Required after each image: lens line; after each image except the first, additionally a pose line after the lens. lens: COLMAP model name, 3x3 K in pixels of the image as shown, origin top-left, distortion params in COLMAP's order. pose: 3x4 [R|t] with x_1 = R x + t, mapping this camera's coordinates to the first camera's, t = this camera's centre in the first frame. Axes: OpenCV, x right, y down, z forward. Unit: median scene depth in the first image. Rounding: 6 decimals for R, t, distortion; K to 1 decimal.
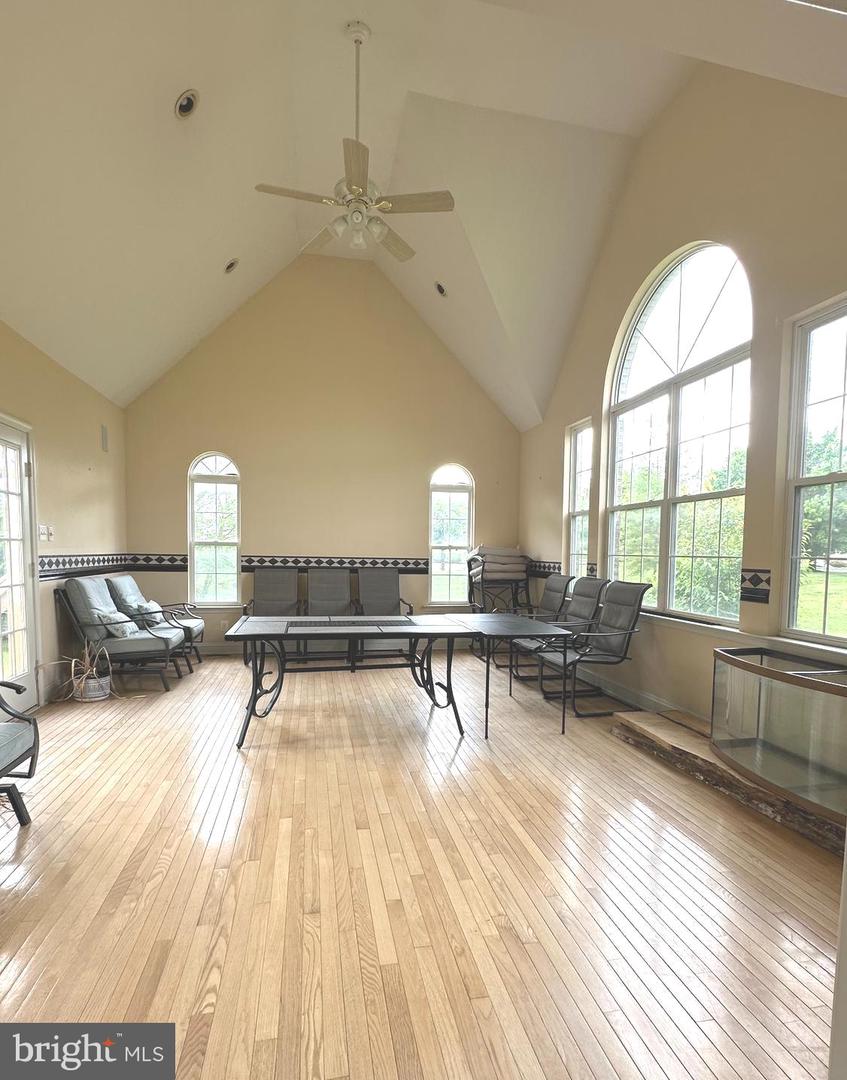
lens RADIAL K [[563.3, 0, 424.8], [0, 563.3, 589.8], [0, 0, 1]] dist [-0.004675, -0.000690]
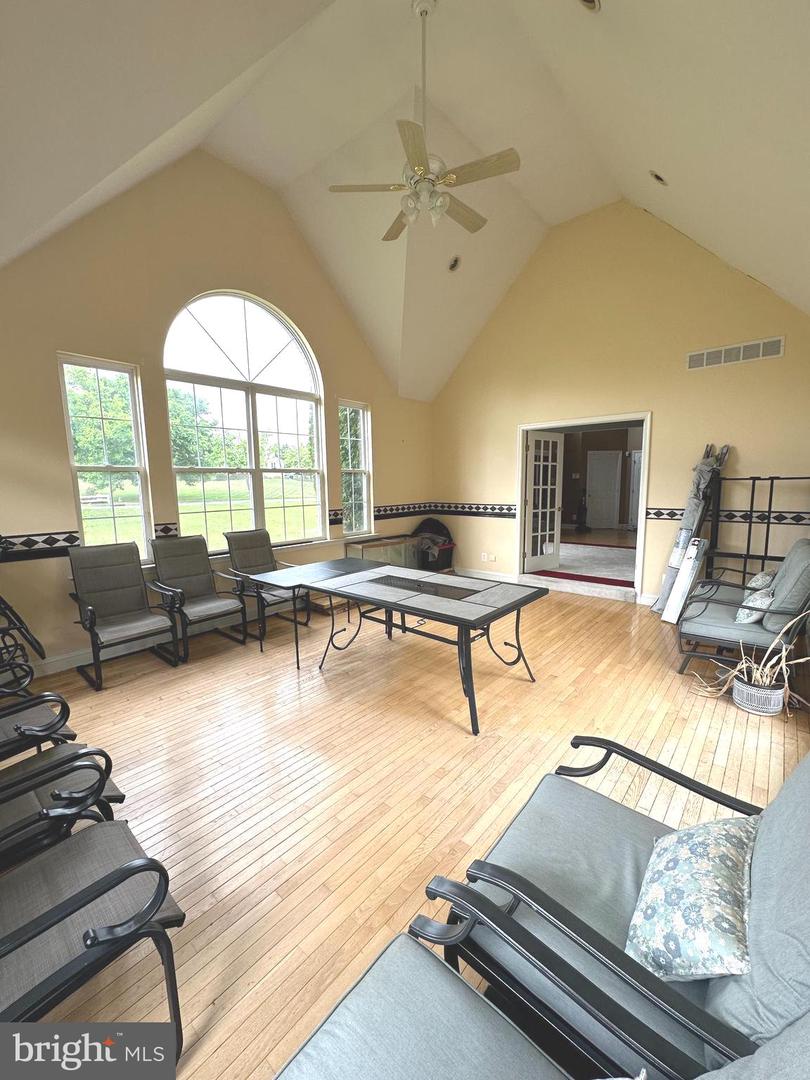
lens RADIAL K [[430.7, 0, 405.0], [0, 430.7, 540.0], [0, 0, 1]] dist [-0.000423, 0.004422]
pose [[-0.583718, -0.109624, 0.804522, -0.641335], [0.069459, 0.980470, 0.183995, -0.146987], [-0.808980, 0.163283, -0.564704, 1.238108]]
